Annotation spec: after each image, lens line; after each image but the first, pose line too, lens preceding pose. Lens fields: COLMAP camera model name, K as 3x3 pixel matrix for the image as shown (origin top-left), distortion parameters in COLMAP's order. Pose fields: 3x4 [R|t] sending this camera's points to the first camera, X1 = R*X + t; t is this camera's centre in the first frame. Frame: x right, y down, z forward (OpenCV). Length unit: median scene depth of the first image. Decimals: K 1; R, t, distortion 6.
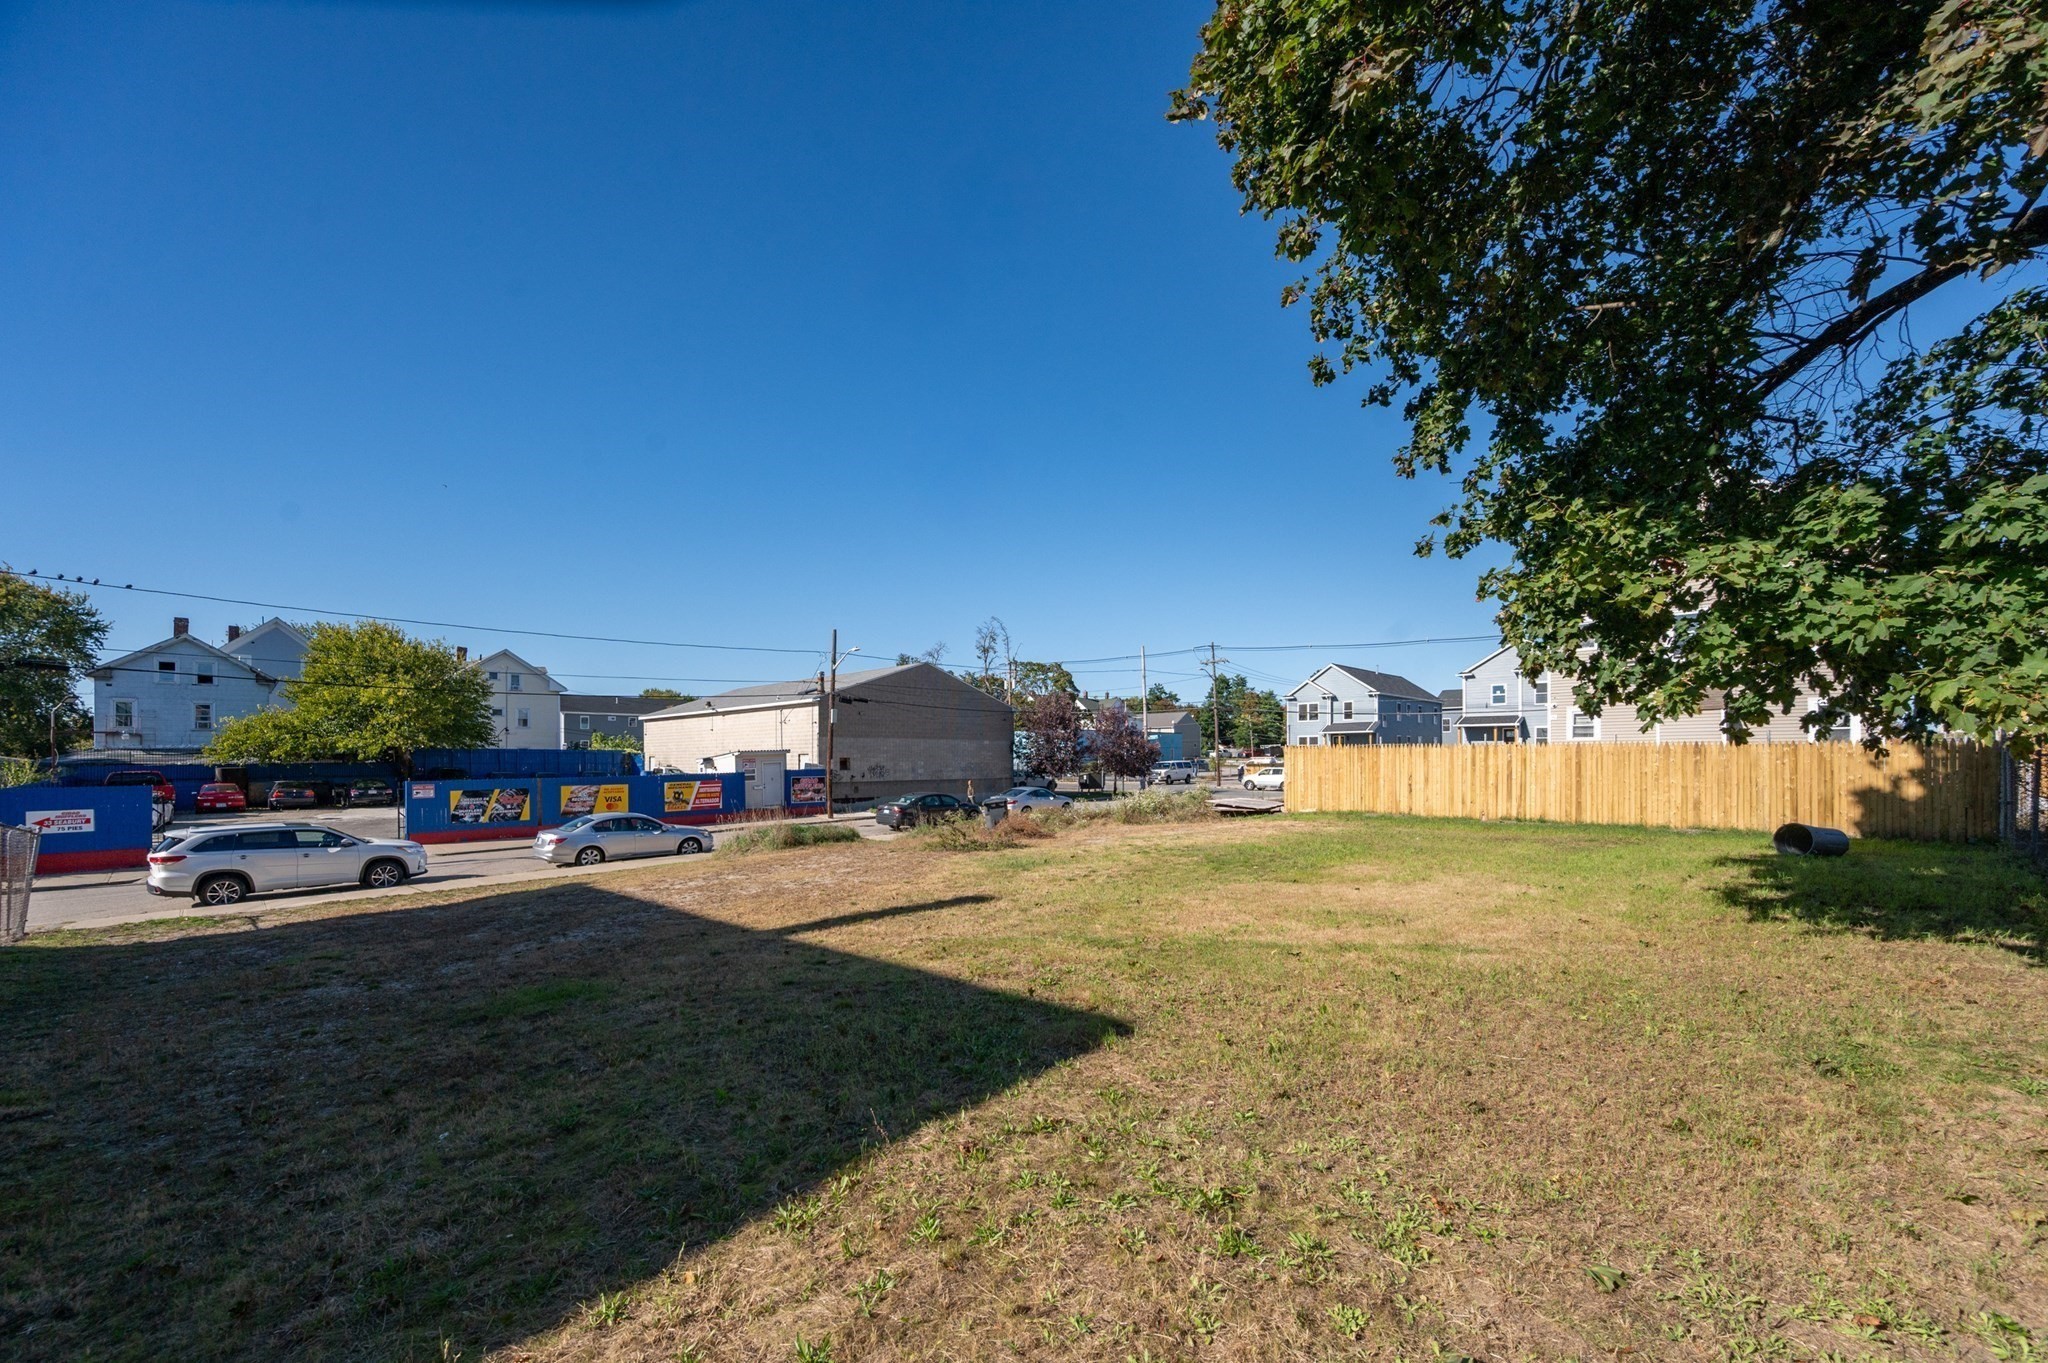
lens RADIAL K [[804.6, 0, 1040.0], [0, 804.6, 758.1], [0, 0, 1]] dist [-0.001277, -0.000425]
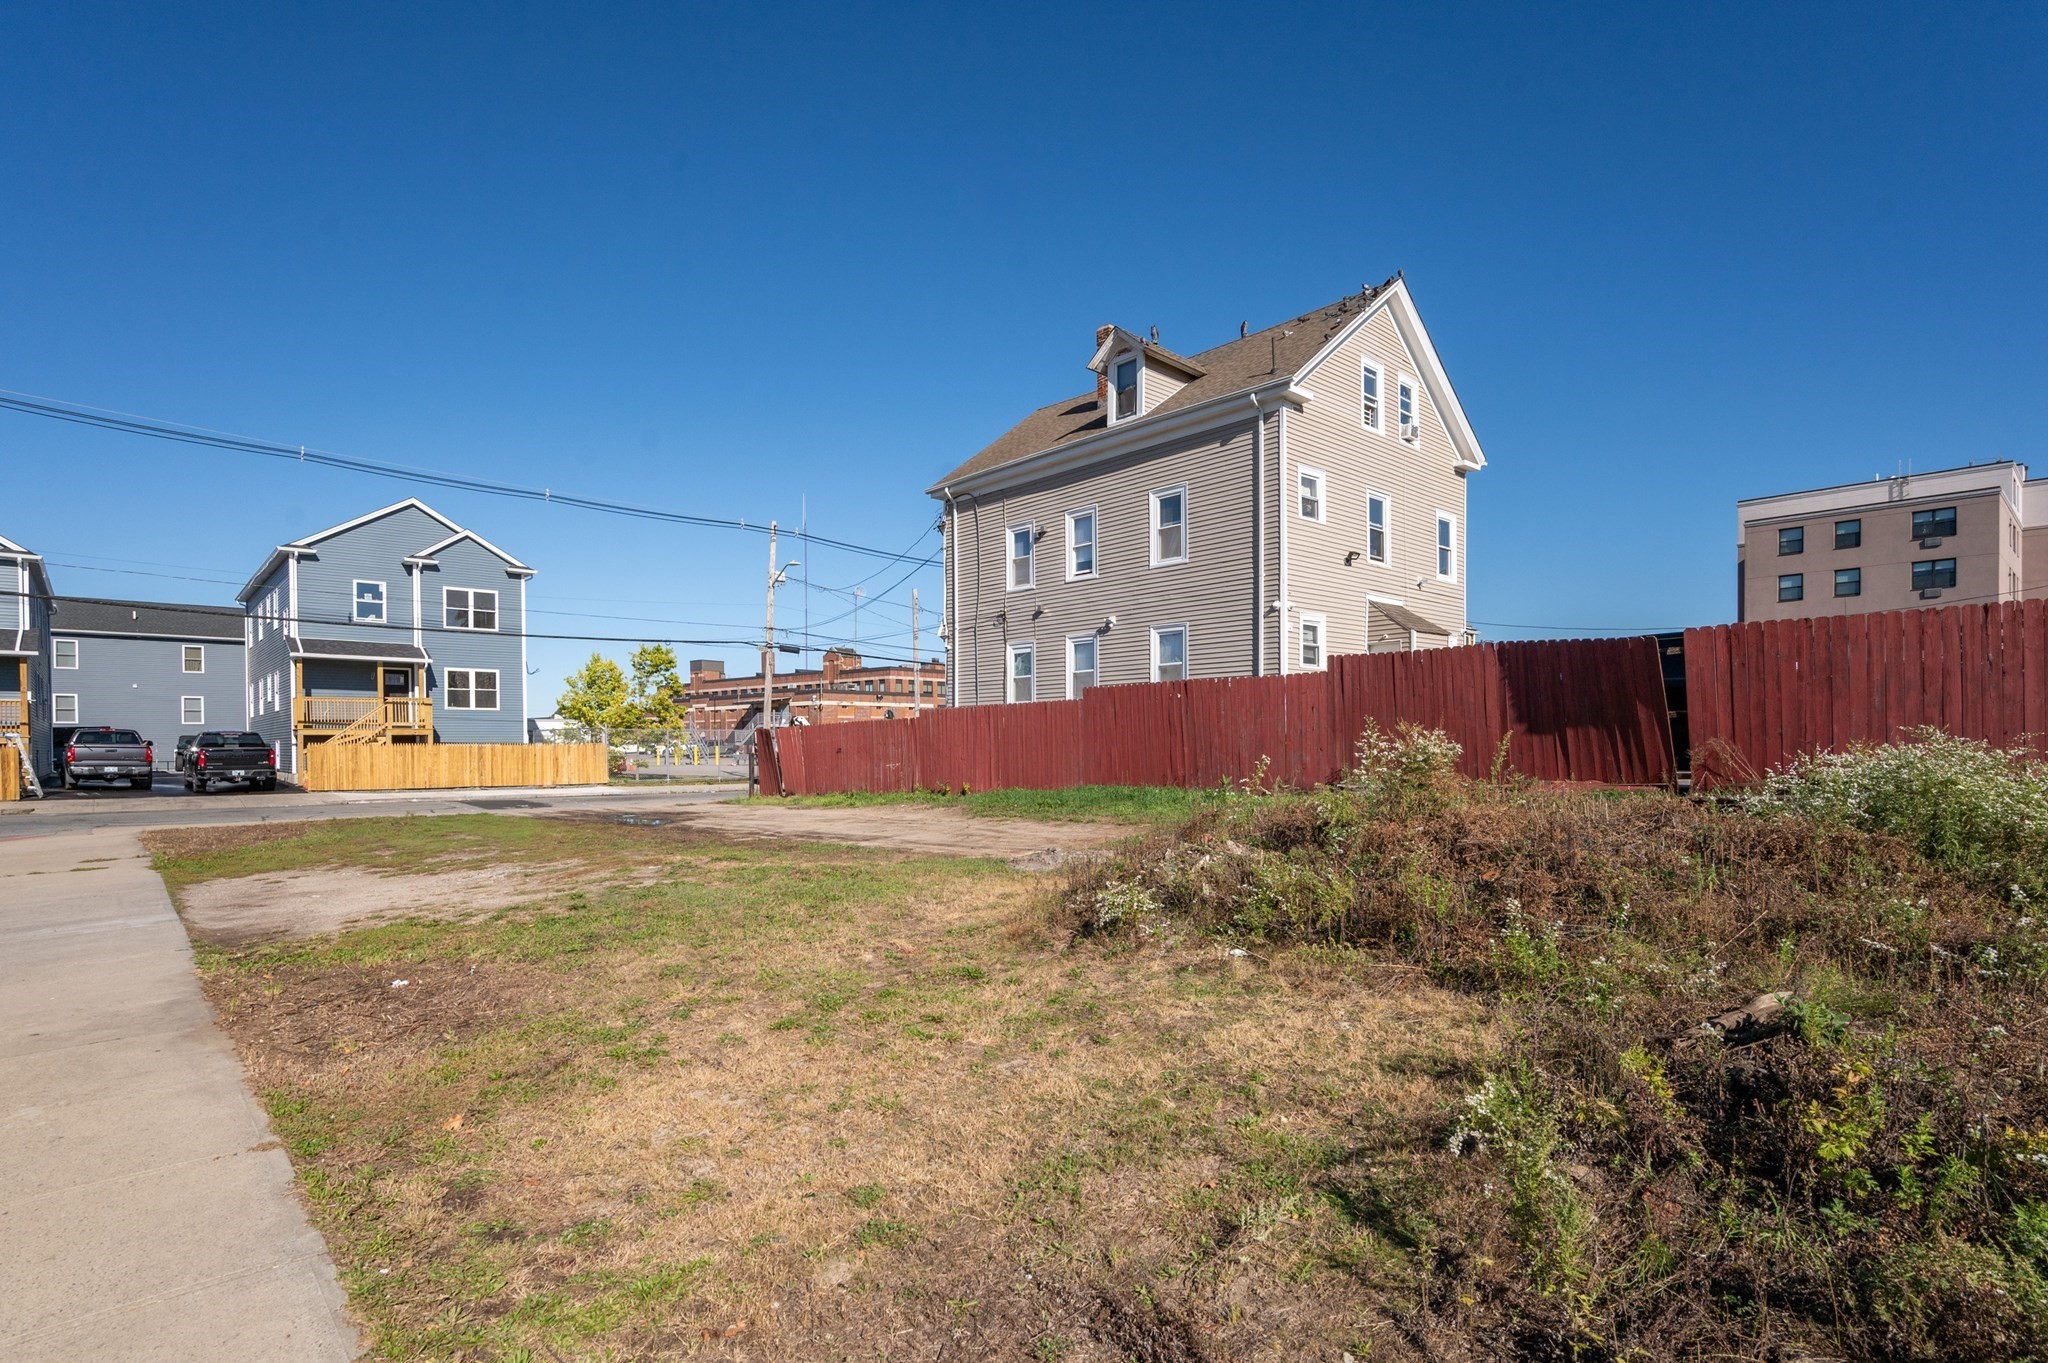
lens RADIAL K [[1015.3, 0, 1046.0], [0, 1015.3, 753.1], [0, 0, 1]] dist [0.001357, -0.000126]
pose [[0.062432, -0.010049, 0.997999, -0.063451], [0.008234, 0.999920, 0.009554, 0.020343], [-0.998015, 0.007621, 0.062510, 0.726801]]
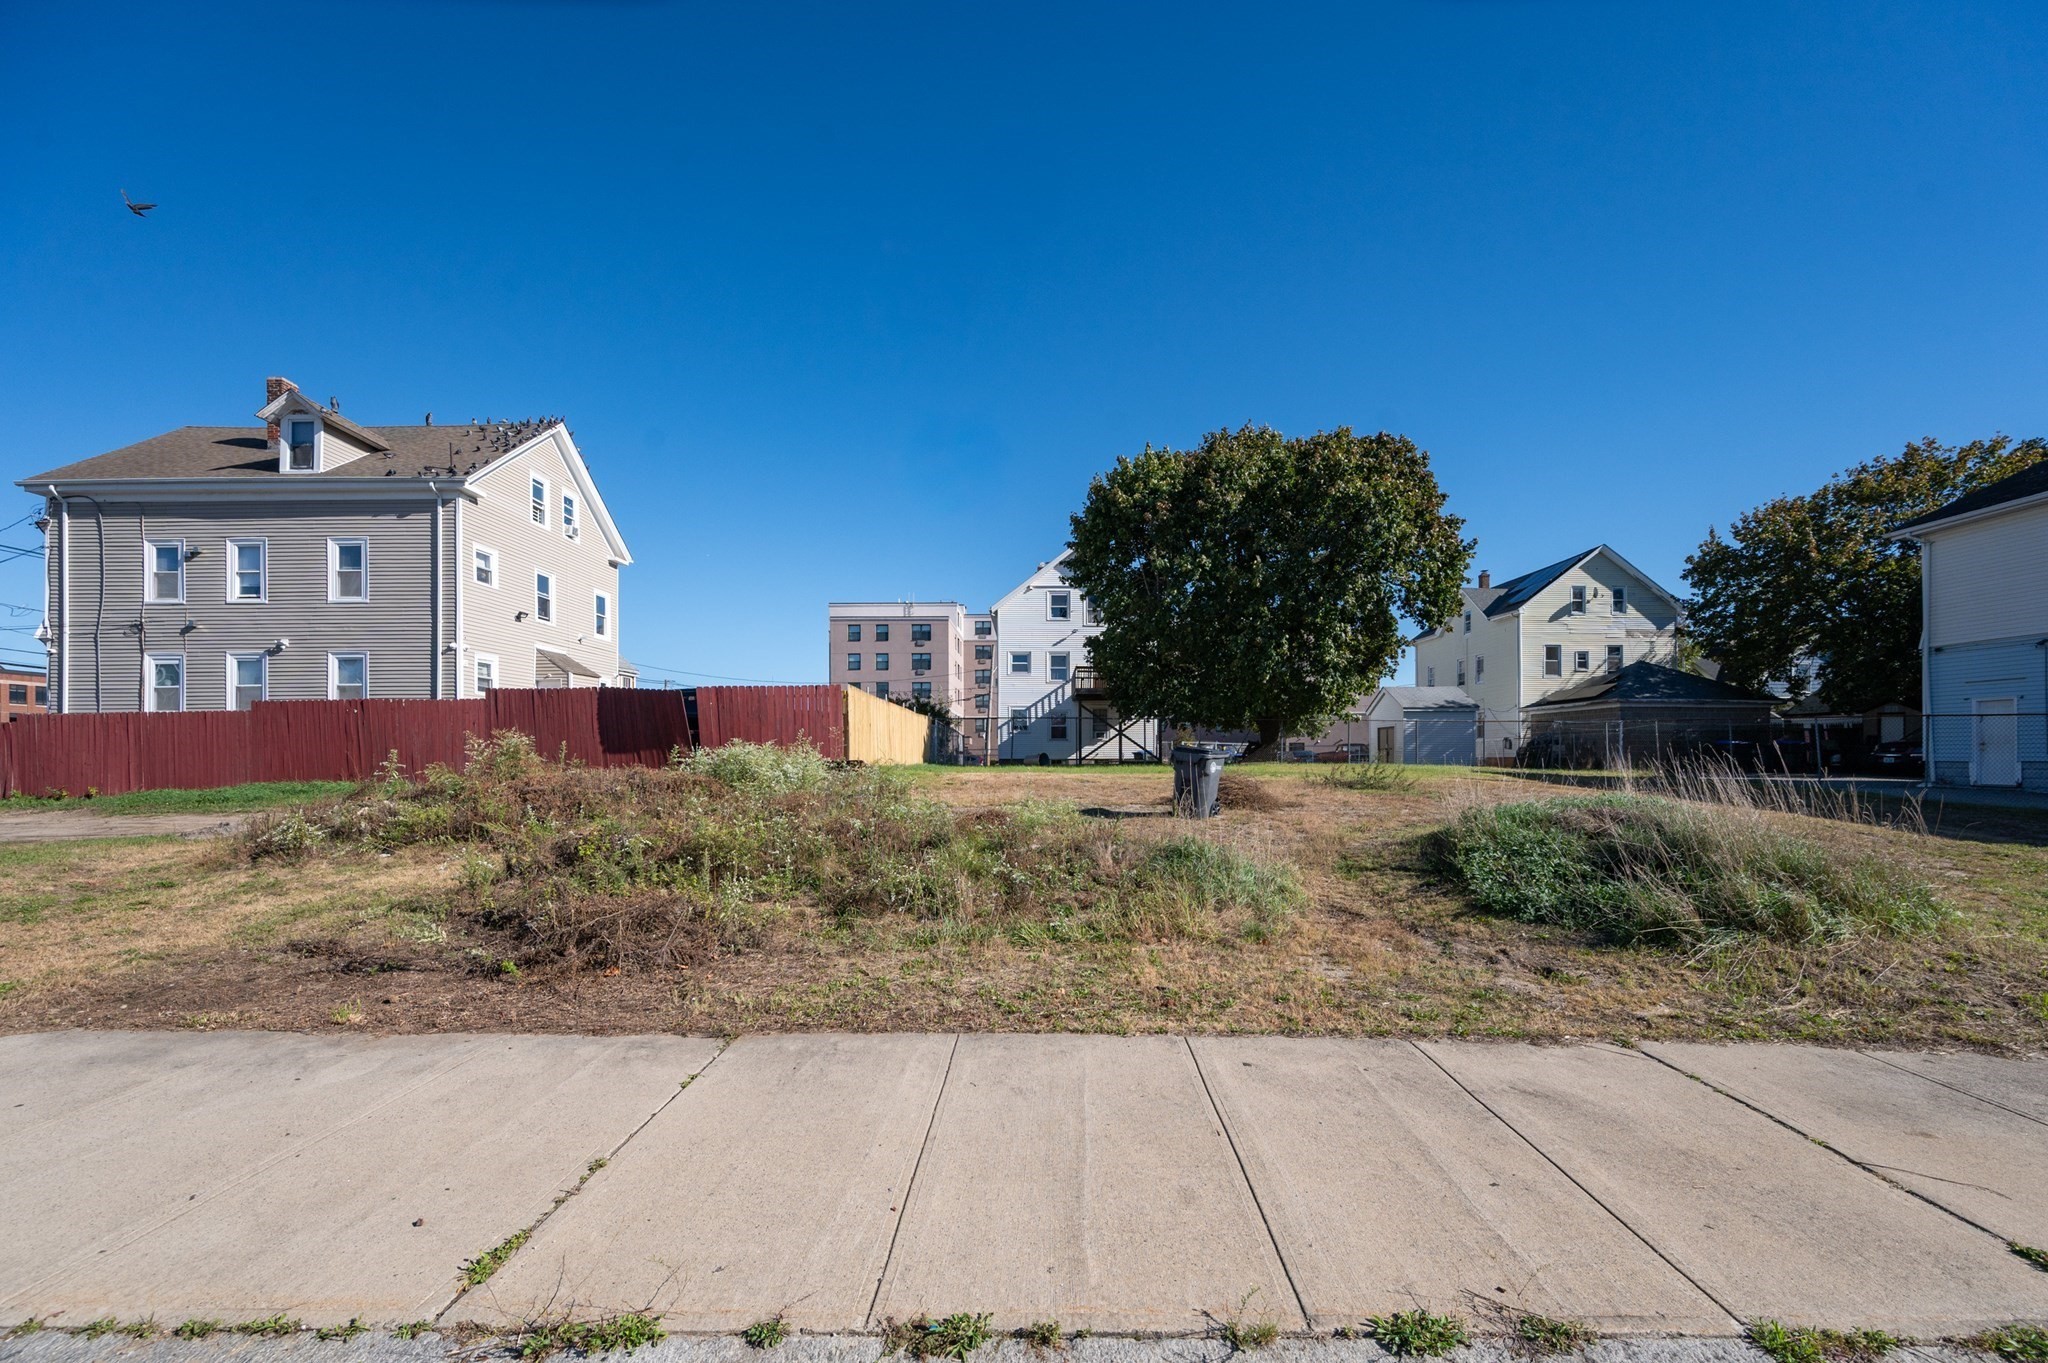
lens RADIAL K [[813.6, 0, 1035.7], [0, 813.6, 757.5], [0, 0, 1]] dist [-0.003031, -0.000103]
pose [[-0.683864, 0.002687, 0.729605, -0.191390], [0.005252, 0.999985, 0.001240, 0.026541], [-0.729591, 0.004680, -0.683868, 0.729195]]
